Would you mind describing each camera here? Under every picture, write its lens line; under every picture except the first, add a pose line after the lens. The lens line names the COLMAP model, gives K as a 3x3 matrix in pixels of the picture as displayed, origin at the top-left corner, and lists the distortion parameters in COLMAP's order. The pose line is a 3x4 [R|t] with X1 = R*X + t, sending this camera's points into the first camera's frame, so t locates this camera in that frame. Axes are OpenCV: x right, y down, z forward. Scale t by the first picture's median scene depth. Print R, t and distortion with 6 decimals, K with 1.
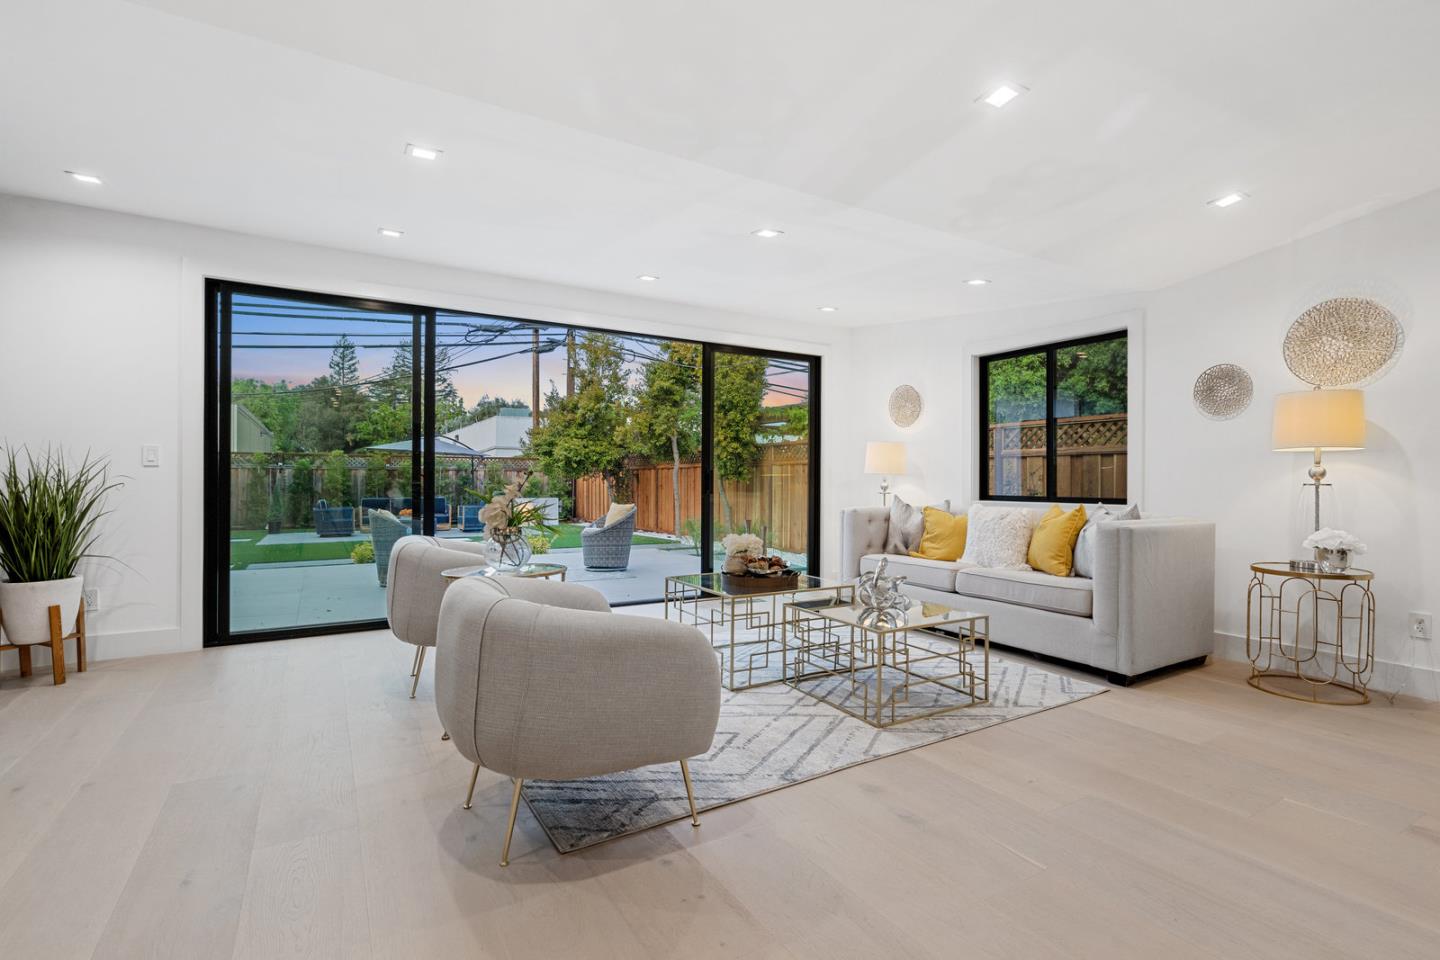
lens RADIAL K [[667.1, 0, 724.3], [0, 667.1, 480.1], [0, 0, 1]] dist [-0.001101, 0.003306]
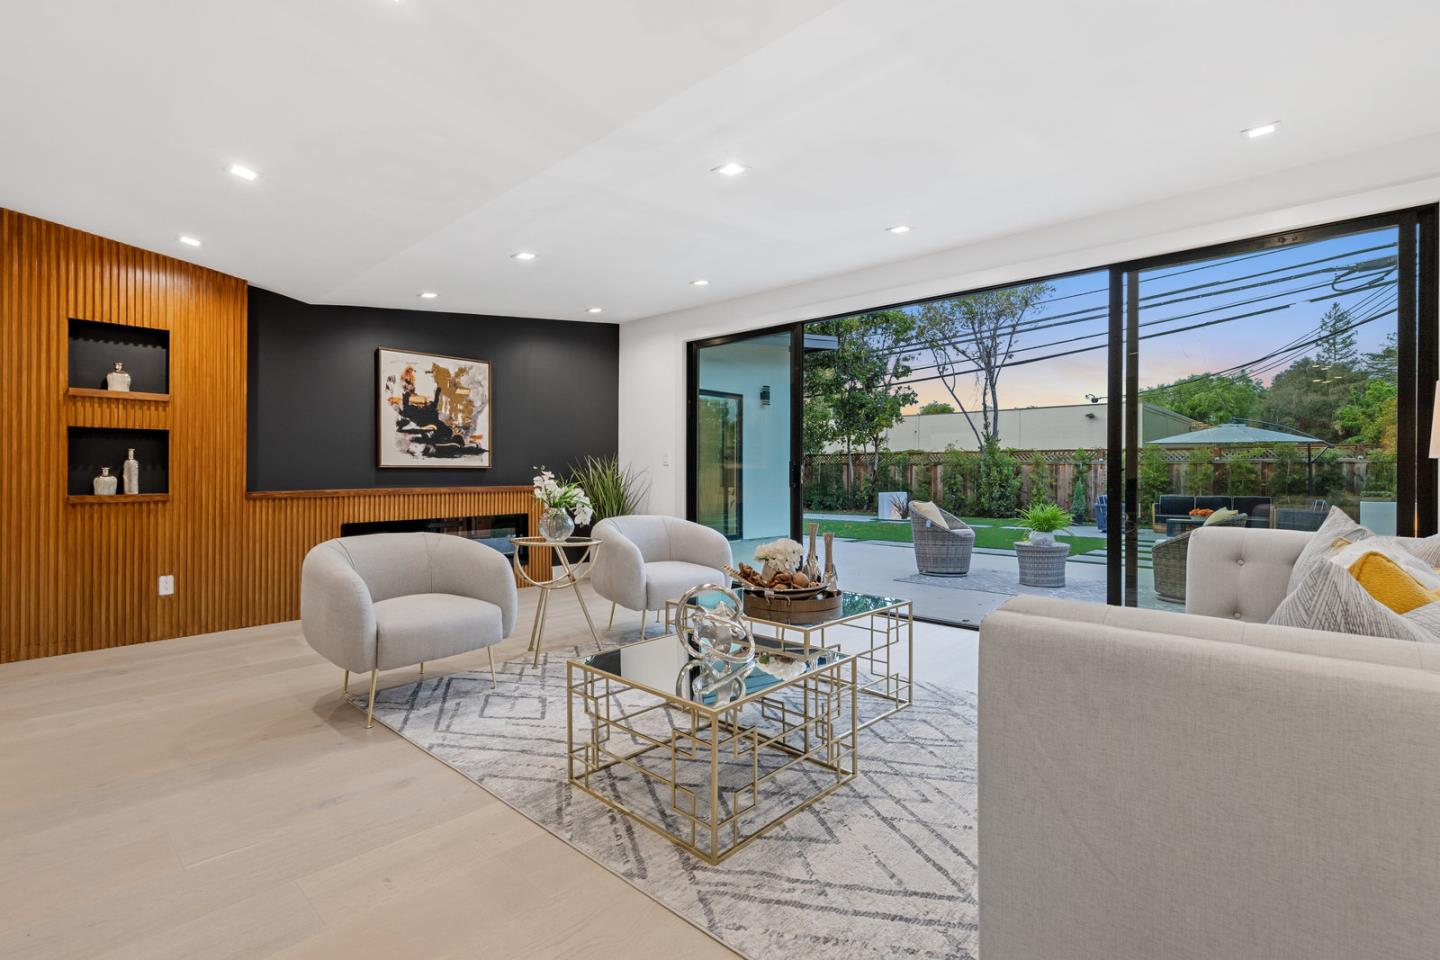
lens RADIAL K [[667.1, 0, 722.5], [0, 667.1, 472.0], [0, 0, 1]] dist [-0.001101, 0.003306]
pose [[0.275932, -0.003651, -0.961170, 0.488438], [-0.002403, 0.999987, -0.004488, 0.002243], [0.961174, 0.003549, 0.275919, 0.443507]]
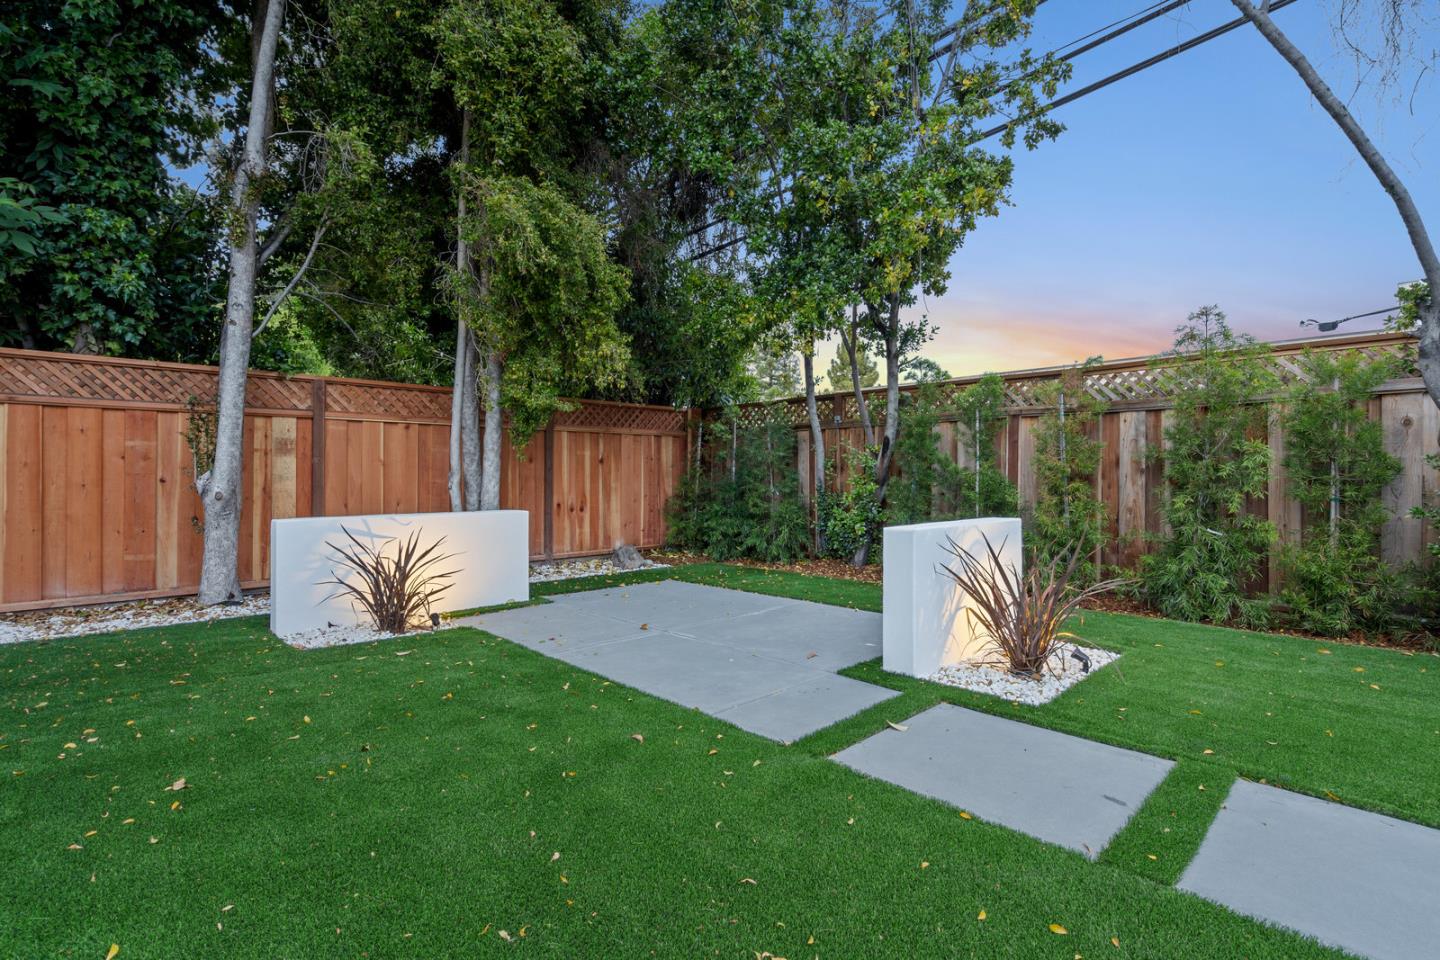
lens RADIAL K [[667.1, 0, 712.1], [0, 667.1, 480.0], [0, 0, 1]] dist [-0.001101, 0.003306]
pose [[0.205623, -0.001920, -0.978629, -1.785946], [-0.000773, 0.999997, -0.002124, 0.045479], [0.978631, 0.001193, 0.205621, 1.751094]]
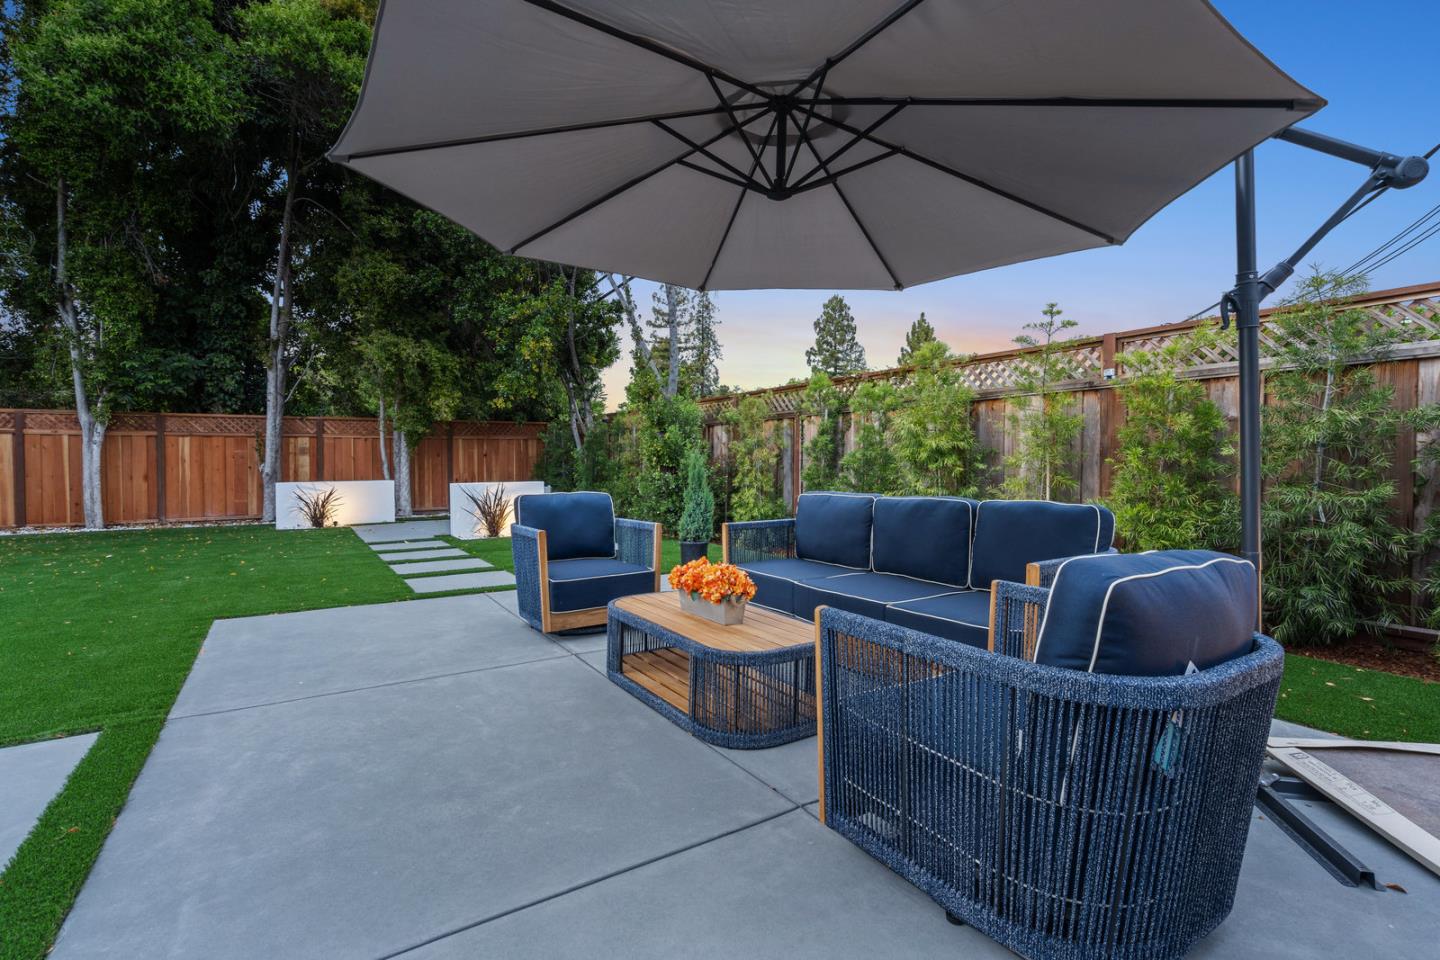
lens RADIAL K [[667.1, 0, 719.9], [0, 667.1, 476.7], [0, 0, 1]] dist [-0.001101, 0.003306]
pose [[0.022865, 0.015661, -0.999616, -1.683253], [0.004295, 0.999867, 0.015763, 0.045636], [0.999729, -0.004654, 0.022795, 1.835062]]
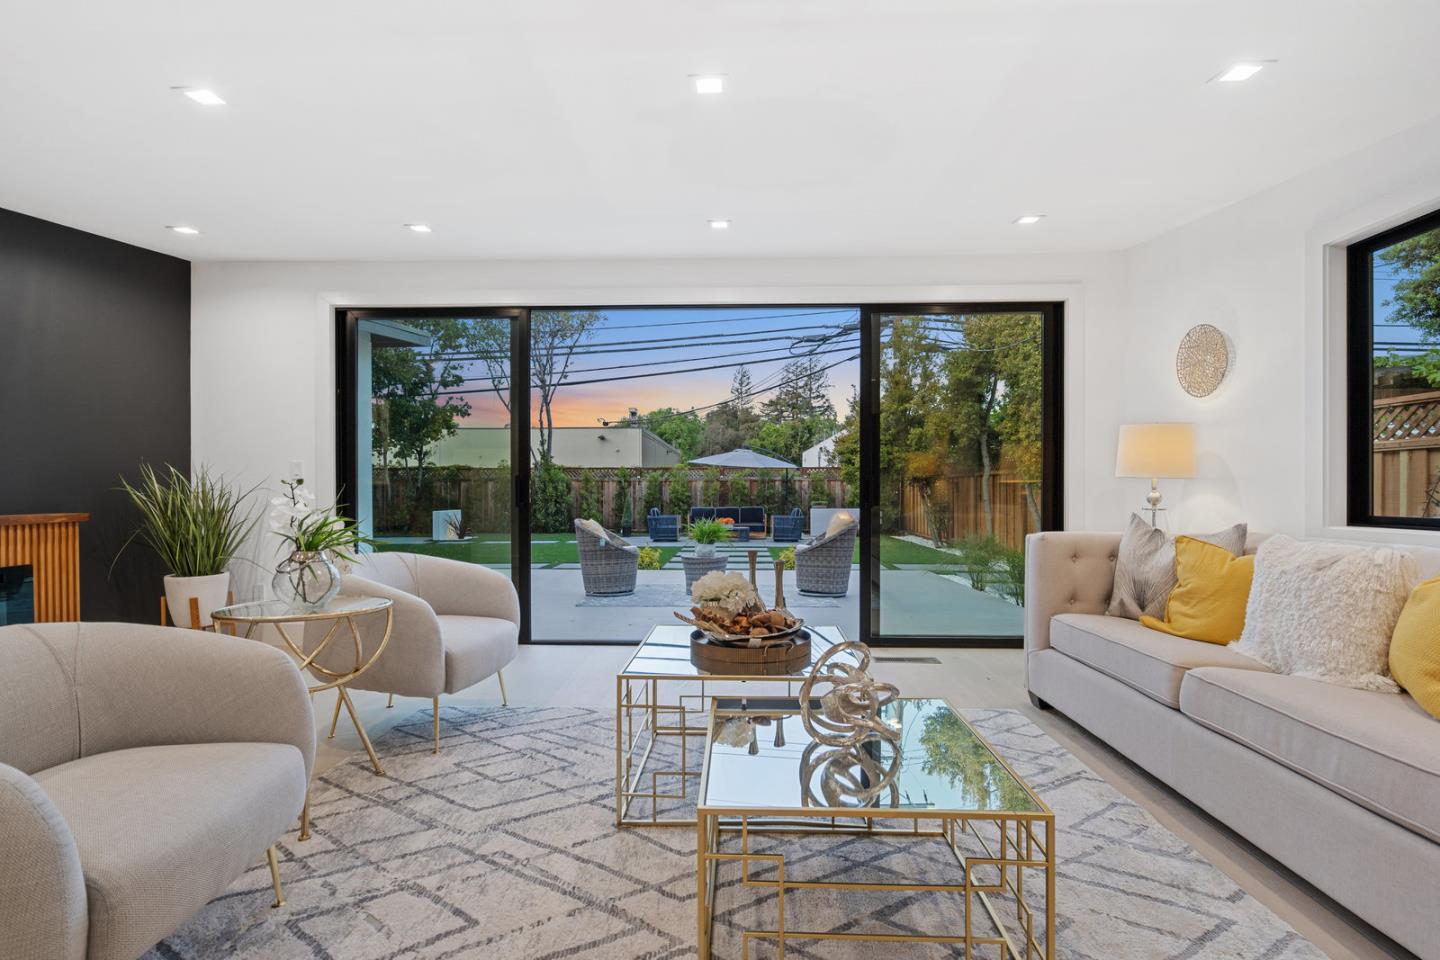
lens RADIAL K [[667.1, 0, 716.8], [0, 667.1, 488.2], [0, 0, 1]] dist [-0.001101, 0.003306]
pose [[0.840379, -0.005828, -0.541969, 0.232866], [0.004289, 0.999982, -0.004101, 0.001360], [0.541983, 0.001122, 0.840389, 0.281976]]
